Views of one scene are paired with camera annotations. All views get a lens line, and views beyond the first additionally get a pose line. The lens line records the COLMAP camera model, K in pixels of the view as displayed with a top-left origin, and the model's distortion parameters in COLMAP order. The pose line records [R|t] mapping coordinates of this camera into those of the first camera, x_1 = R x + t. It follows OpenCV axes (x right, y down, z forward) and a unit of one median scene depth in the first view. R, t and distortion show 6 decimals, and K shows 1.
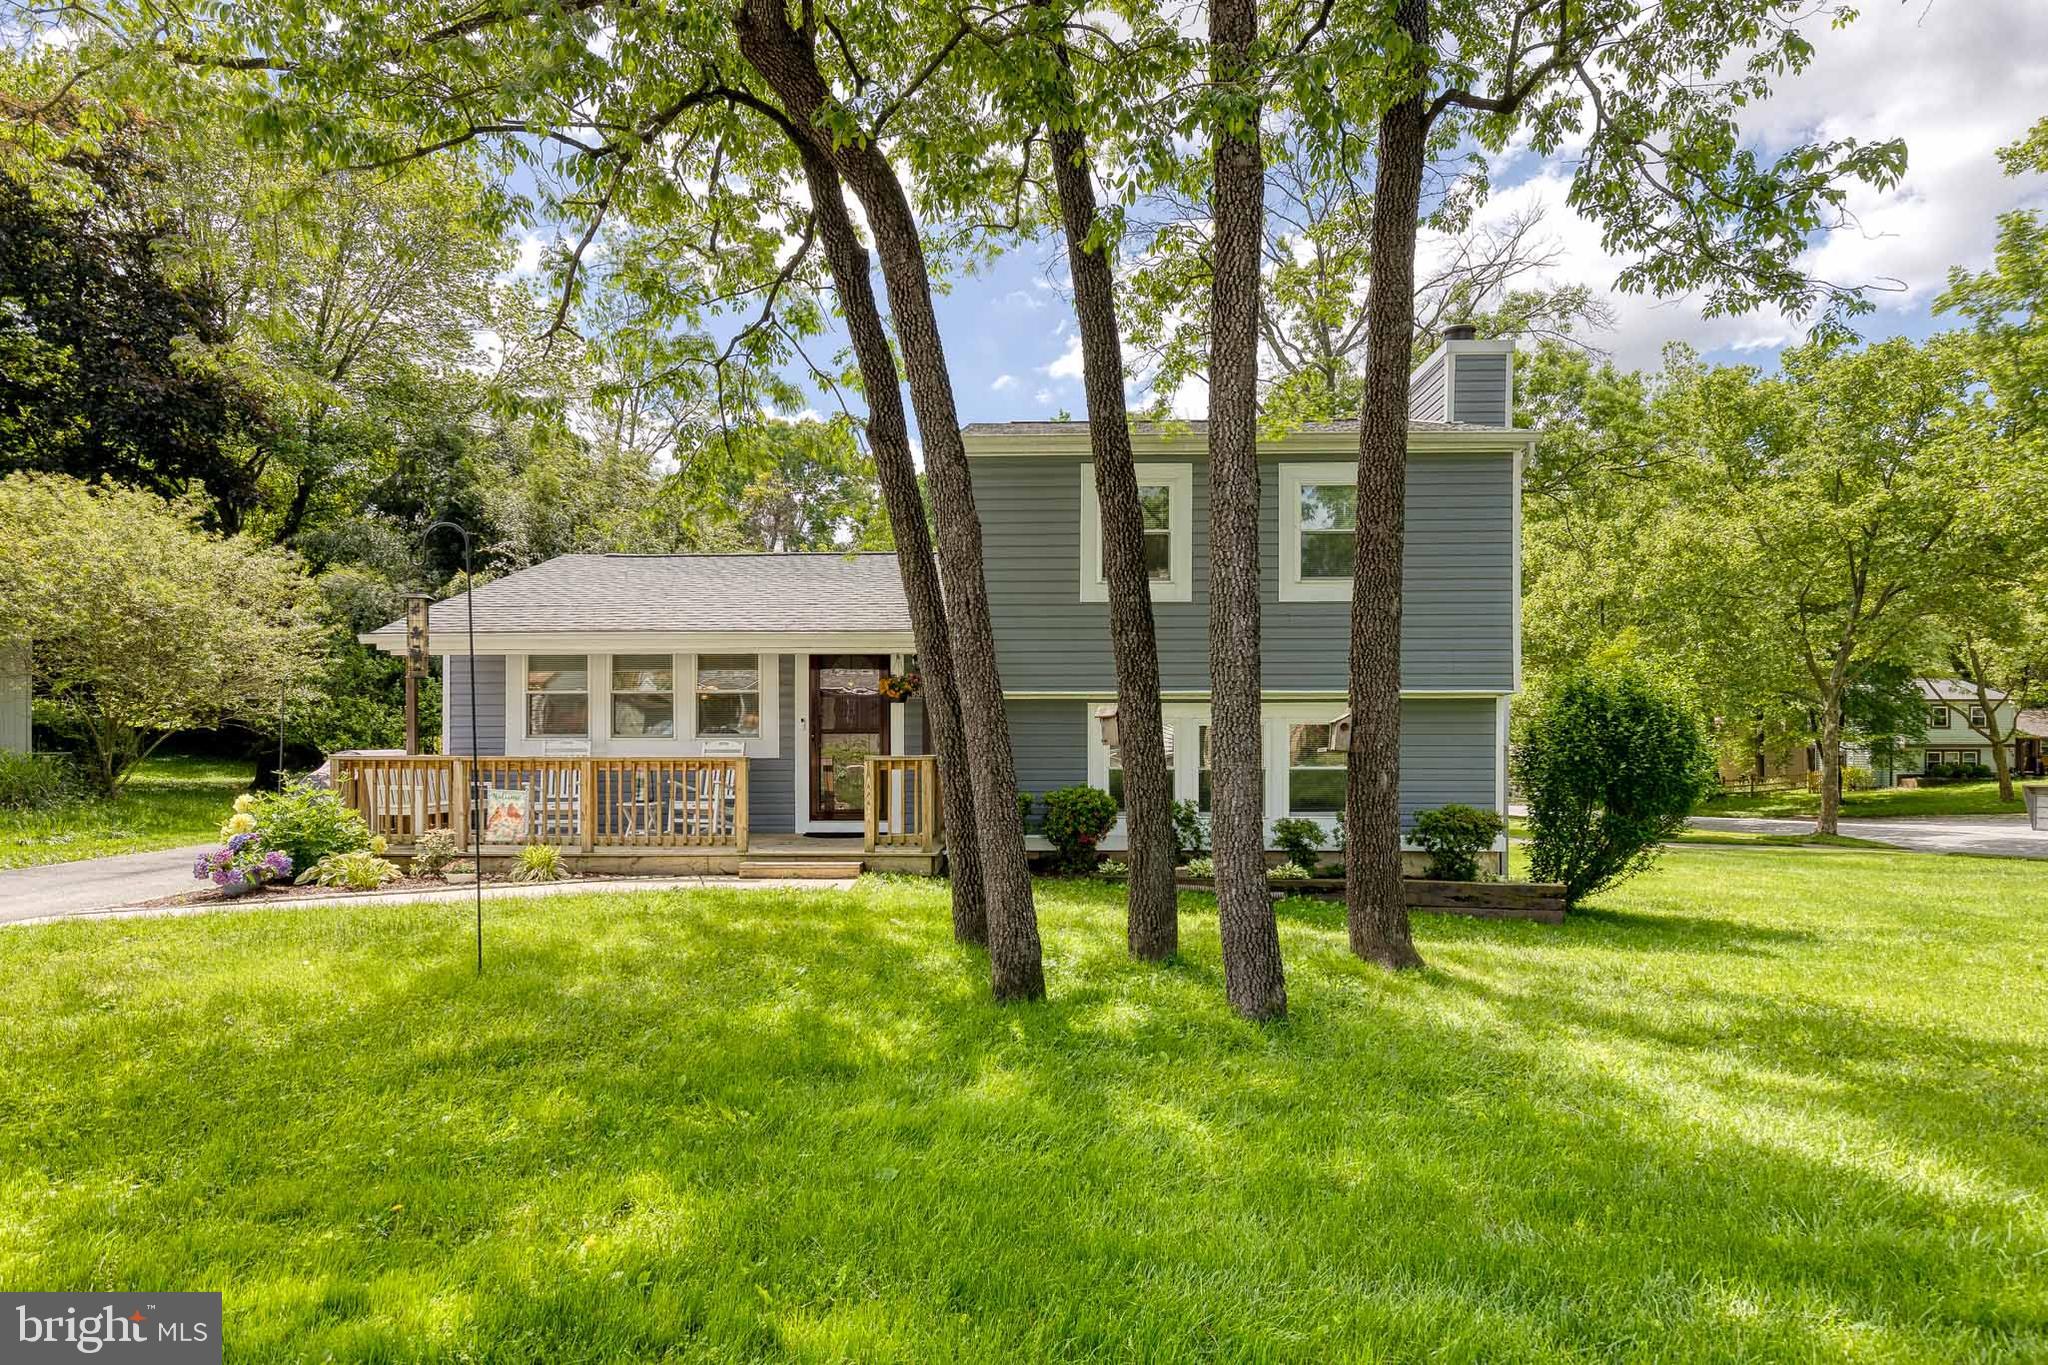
lens RADIAL K [[957.5, 0, 938.7], [0, 957.5, 765.0], [0, 0, 1]] dist [0.001067, 0.000134]
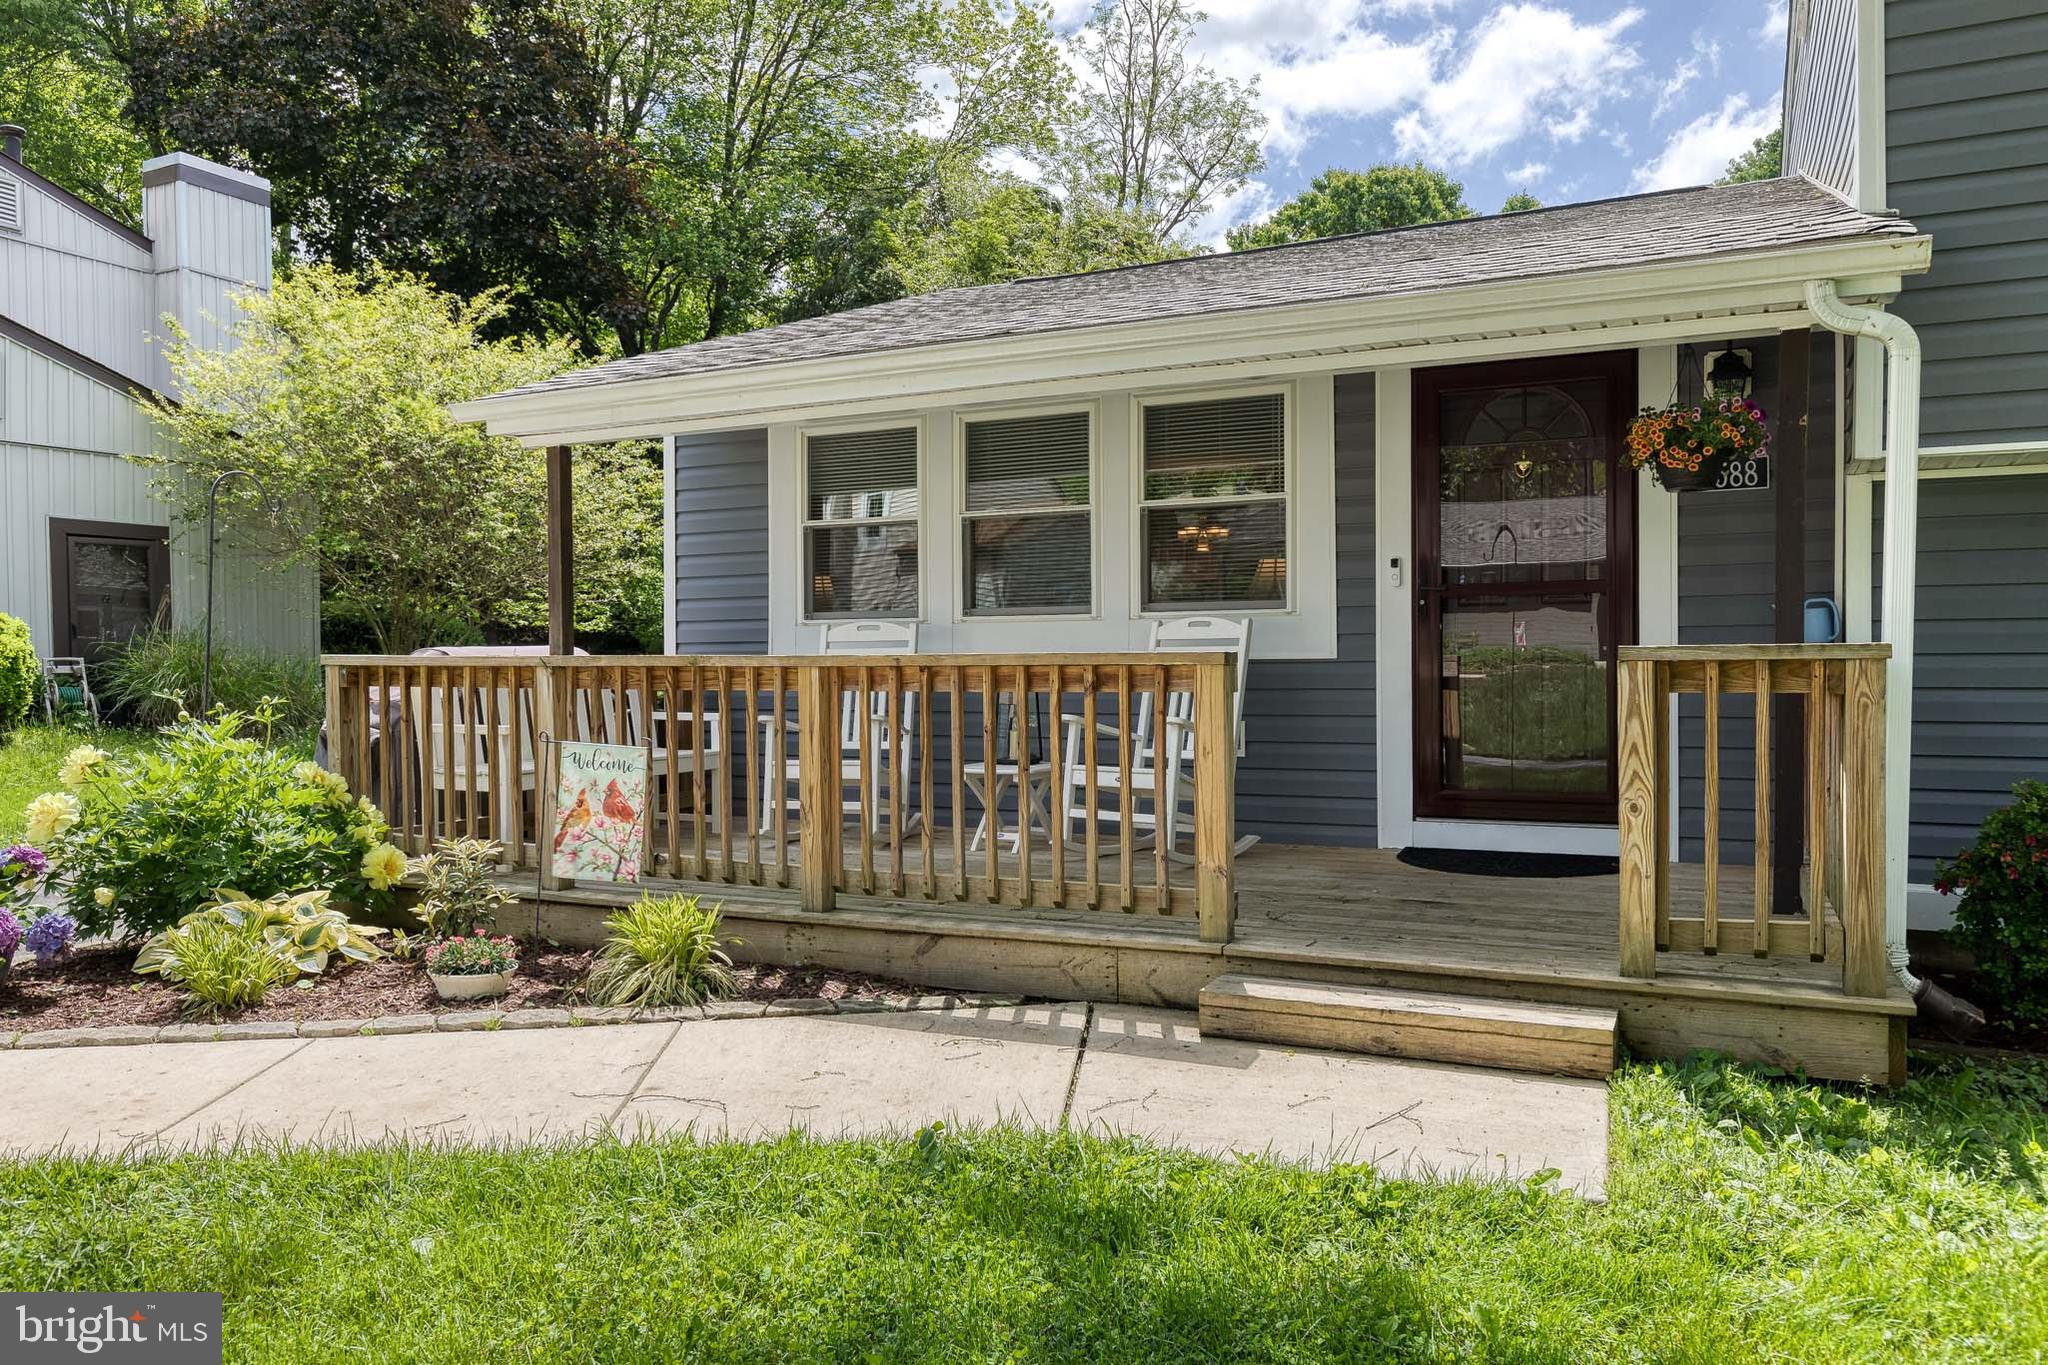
lens RADIAL K [[1313.7, 0, 1024.0], [0, 1313.7, 682.5], [0, 0, 1]] dist [0.004048, 0.000450]
pose [[0.918708, 0.002672, -0.394928, -0.070155], [0.000710, 0.999964, 0.008418, -0.002321], [0.394936, -0.008014, 0.918674, 0.449046]]
